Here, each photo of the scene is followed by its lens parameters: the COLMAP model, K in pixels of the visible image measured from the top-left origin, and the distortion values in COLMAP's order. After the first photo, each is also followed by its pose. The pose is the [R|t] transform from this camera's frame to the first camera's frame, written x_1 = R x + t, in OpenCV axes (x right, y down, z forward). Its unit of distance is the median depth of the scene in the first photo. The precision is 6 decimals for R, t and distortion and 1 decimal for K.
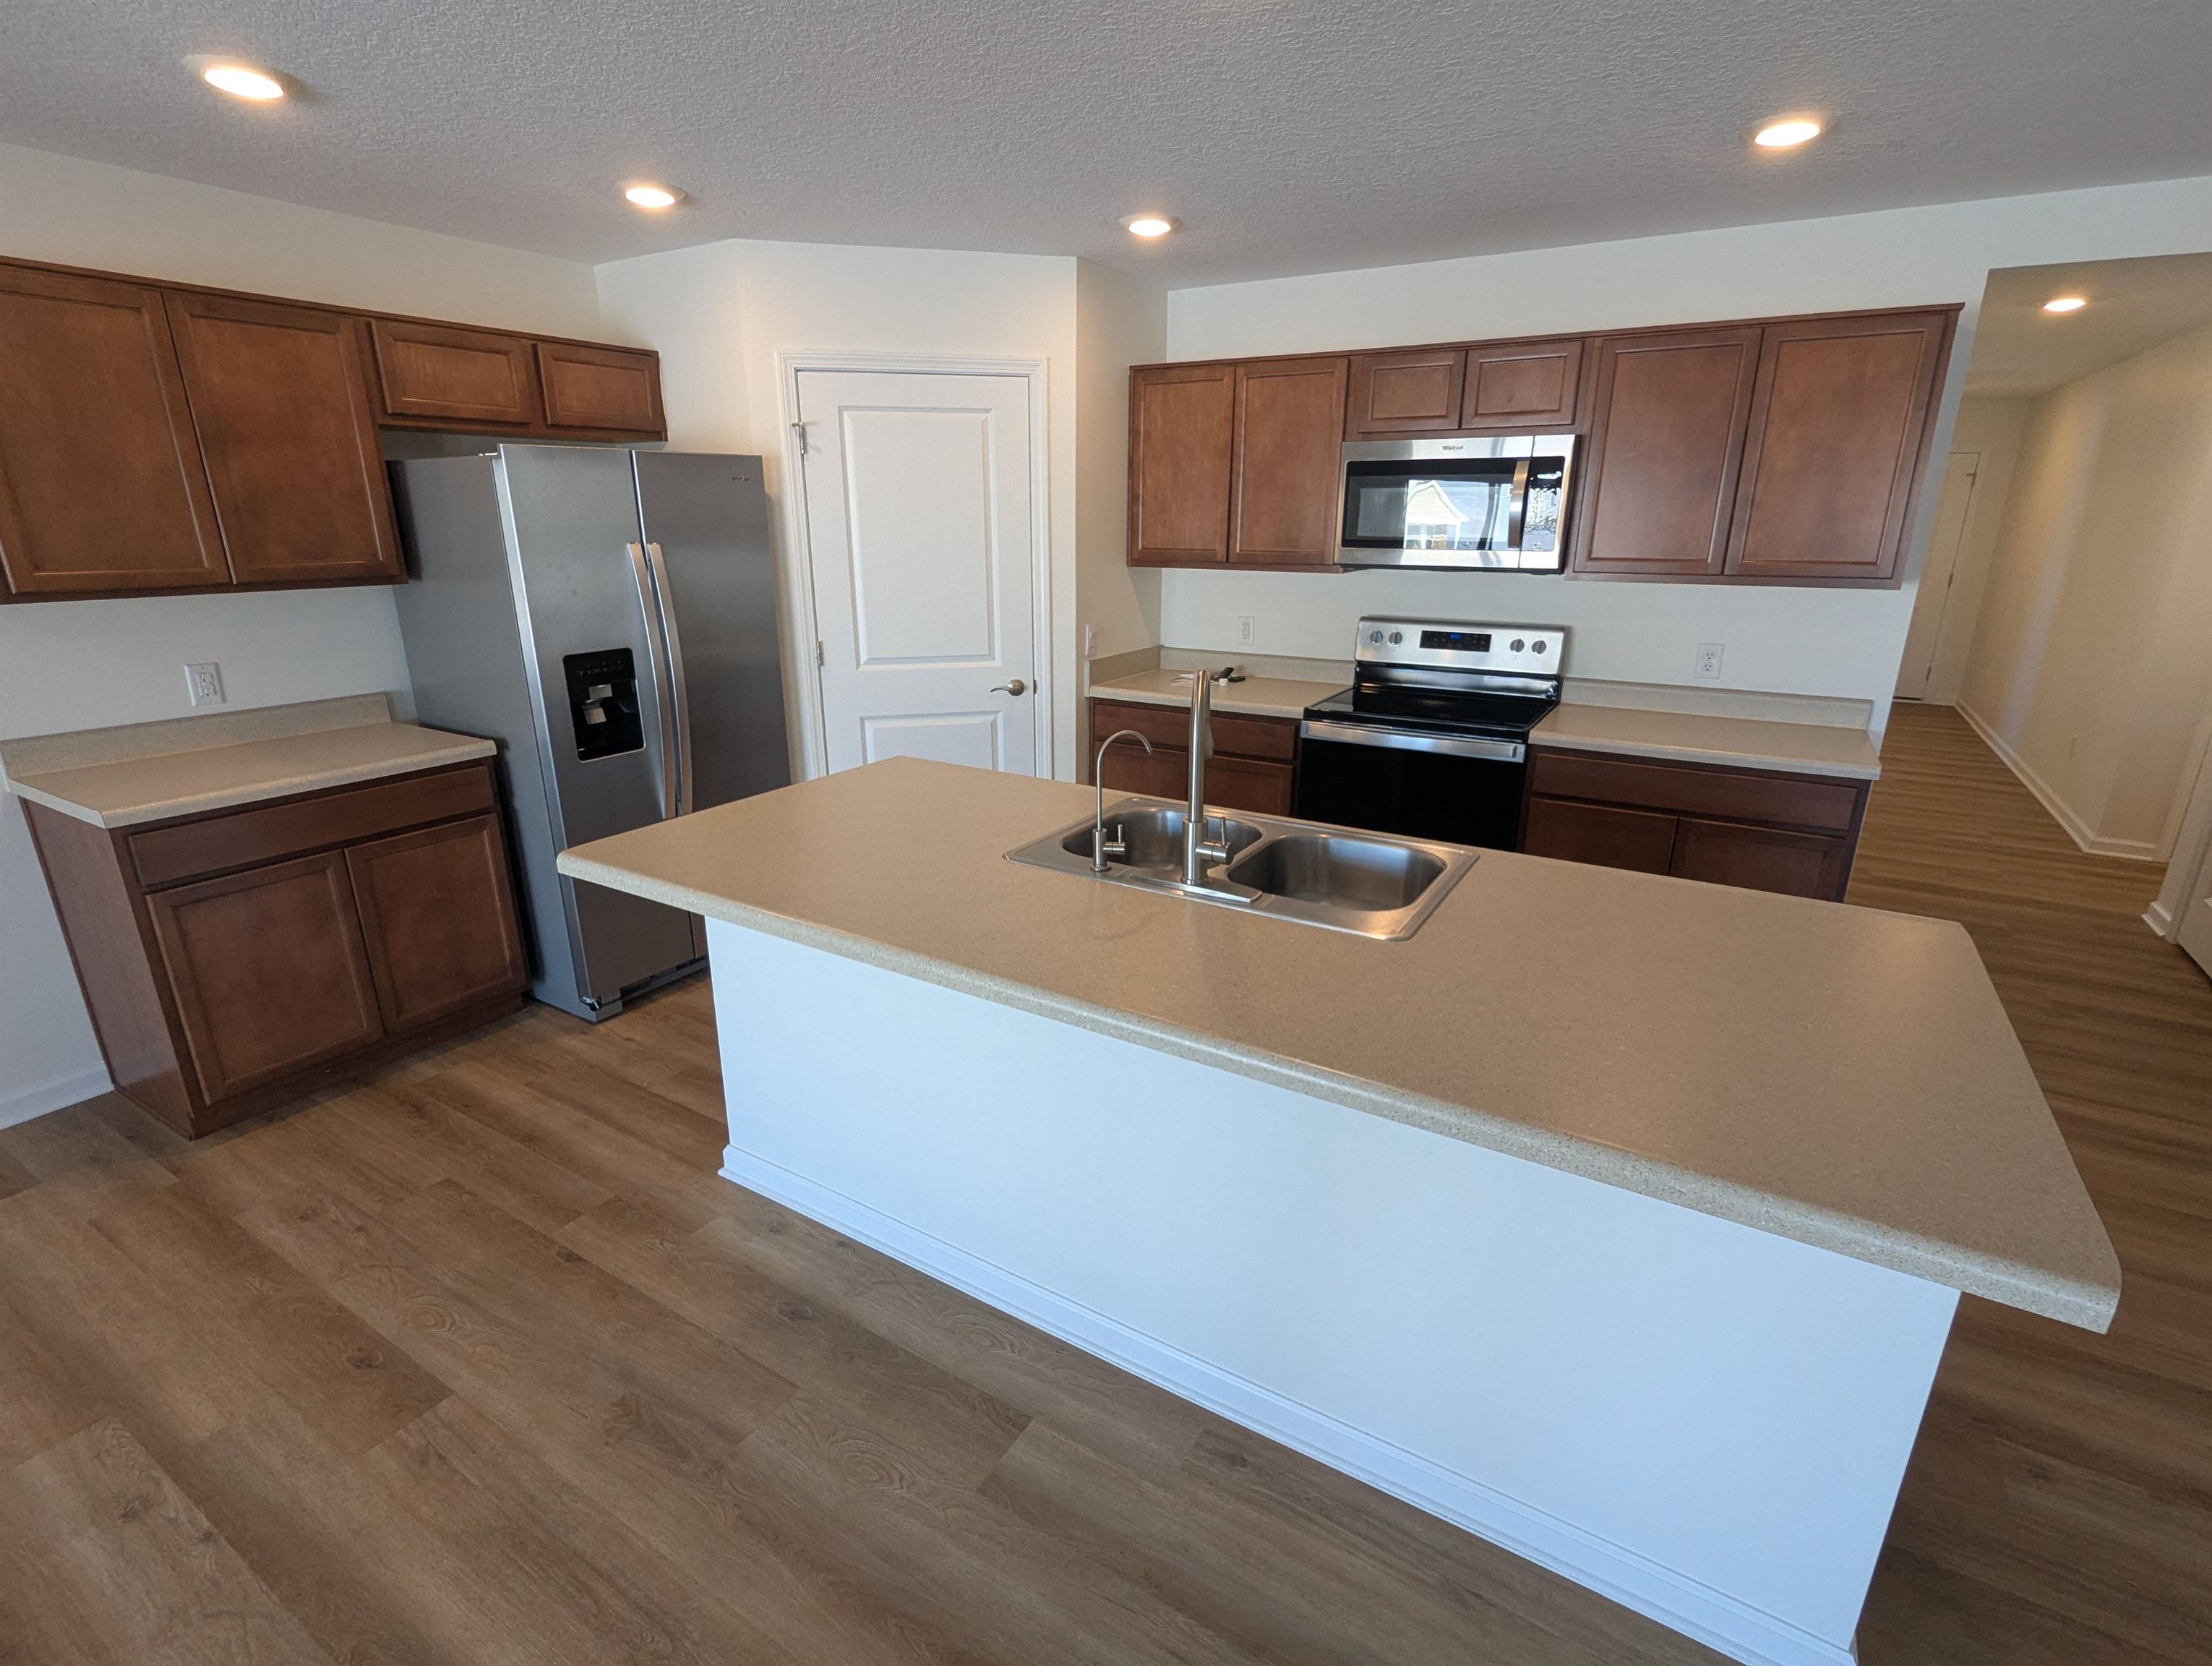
lens RADIAL K [[1048.0, 0, 1097.2], [0, 1048.0, 847.9], [0, 0, 1]] dist [0.000901, 0.004839]
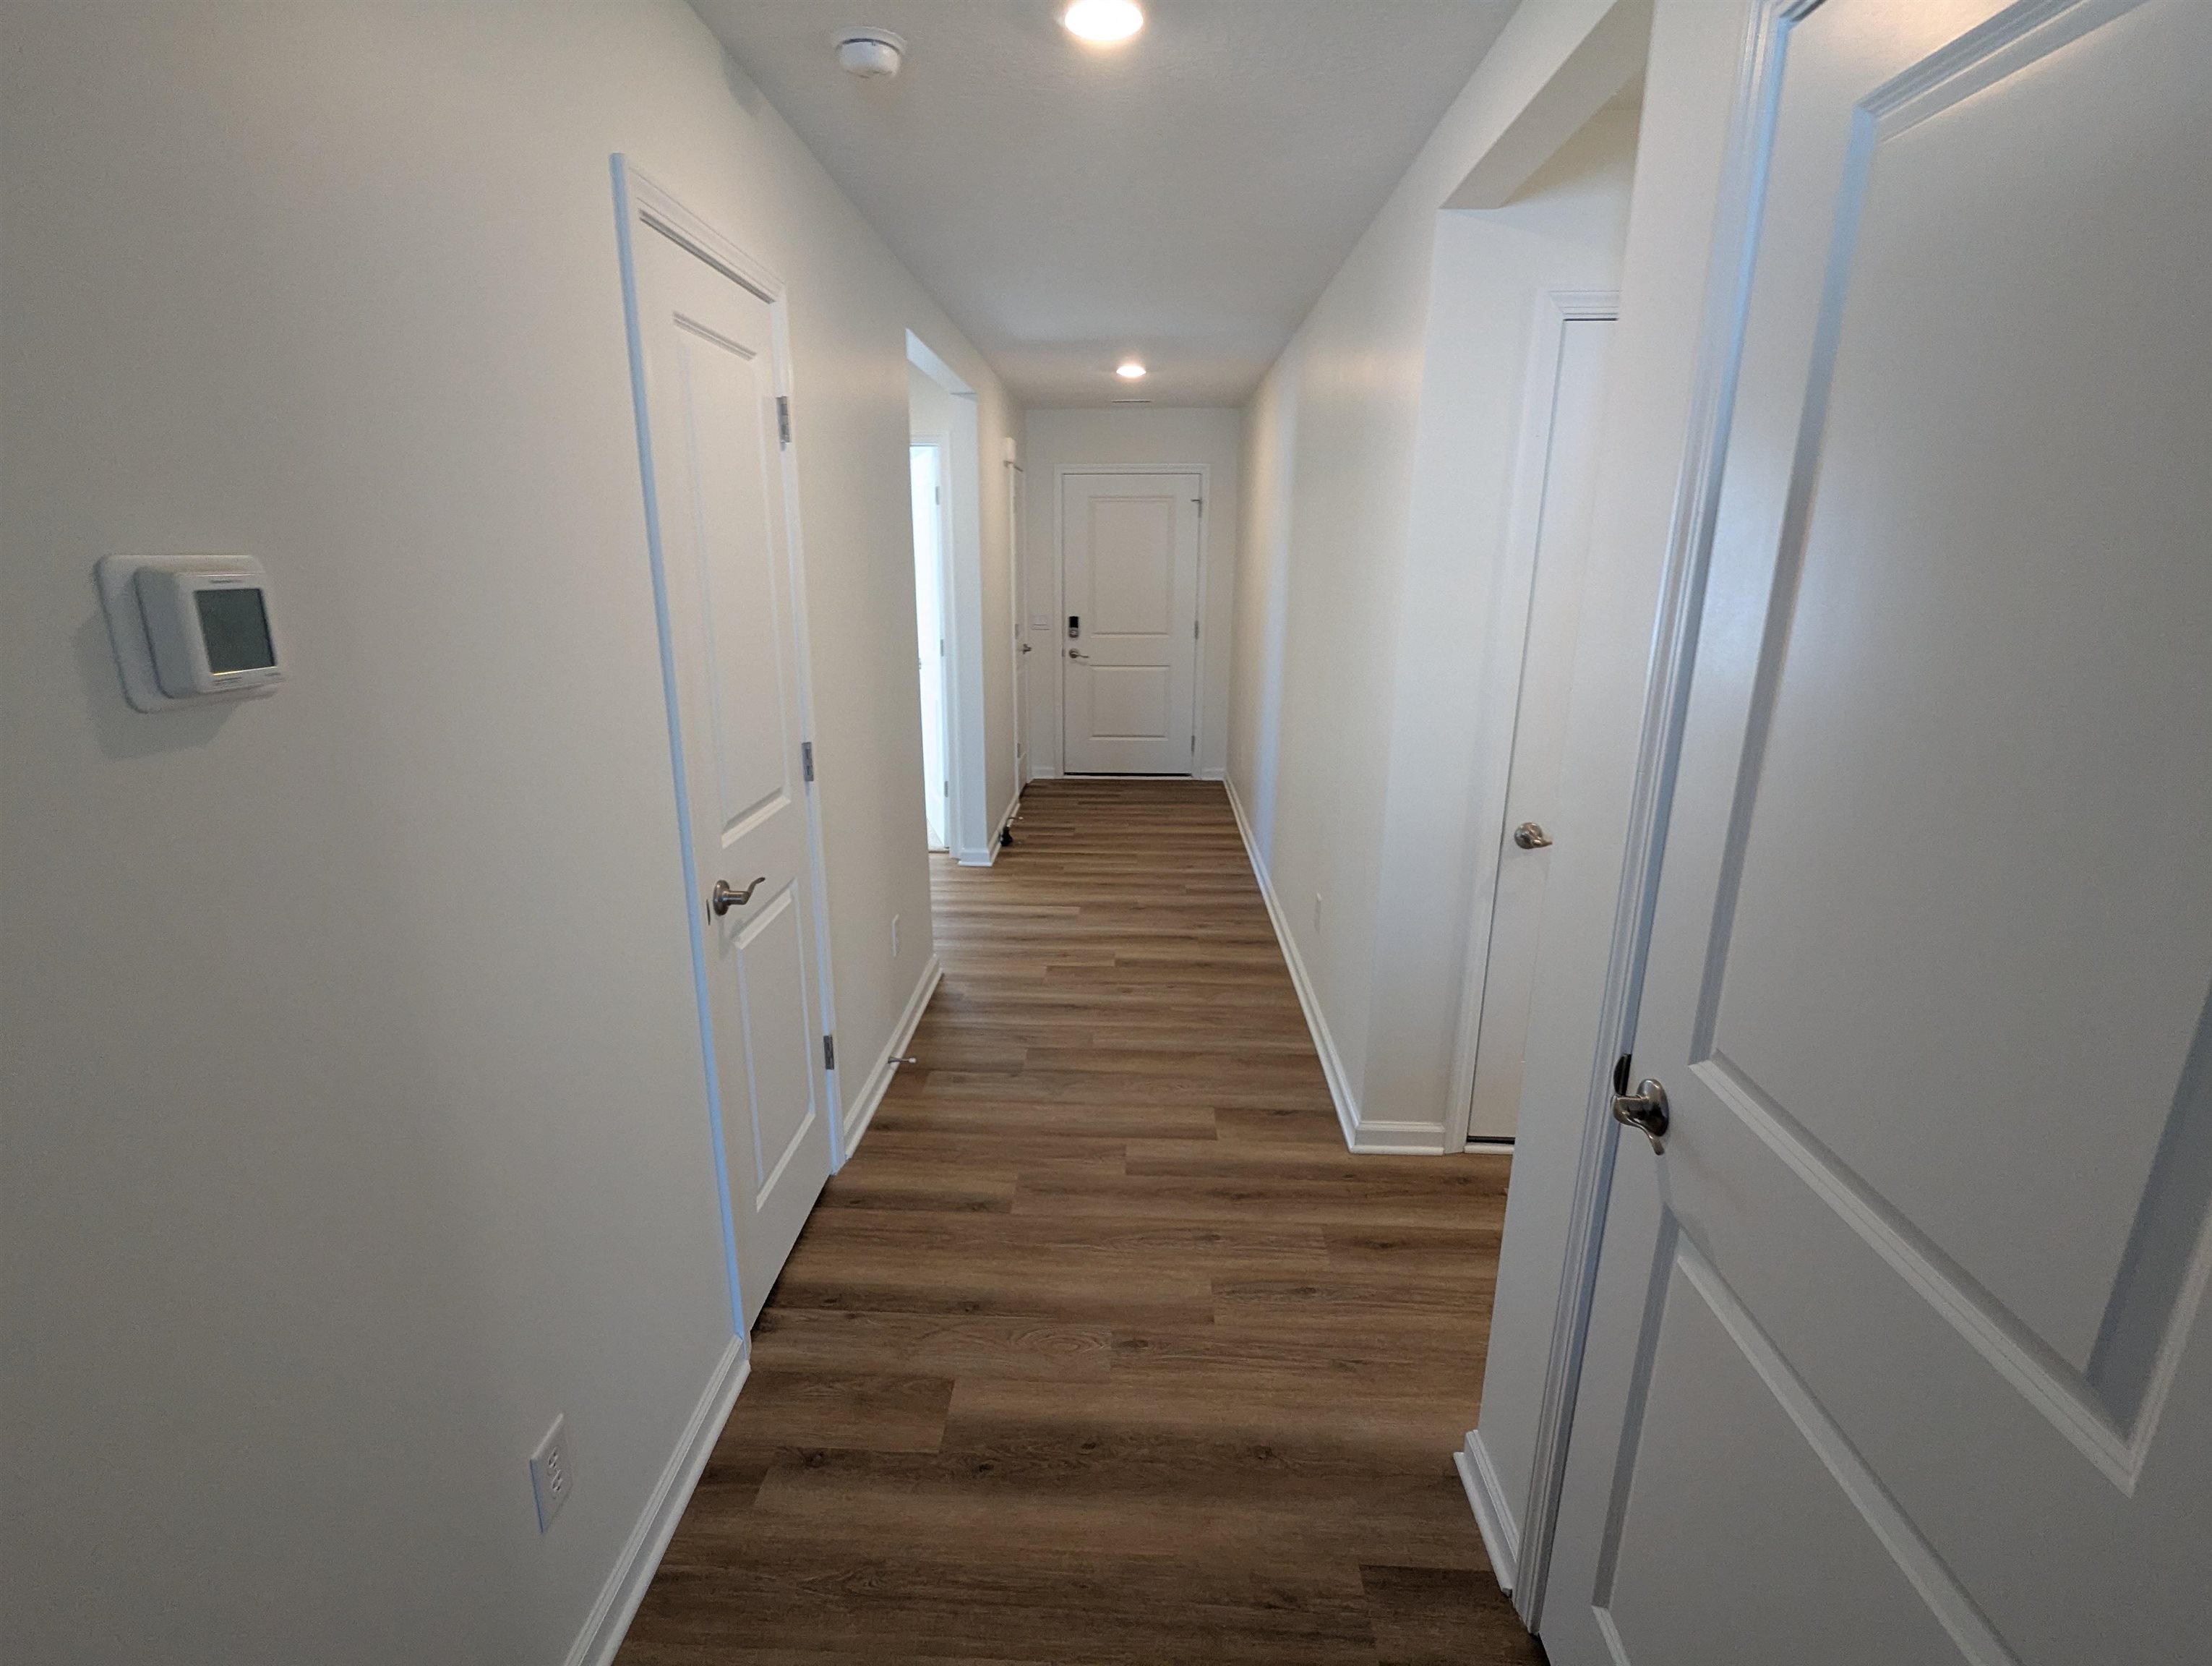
lens RADIAL K [[1048.0, 0, 1109.7], [0, 1048.0, 838.3], [0, 0, 1]] dist [0.000901, 0.004839]
pose [[0.871201, -0.125642, 0.474577, 0.599294], [0.146623, 0.989166, -0.007285, -0.171729], [-0.468520, 0.075931, 0.880184, 0.576184]]
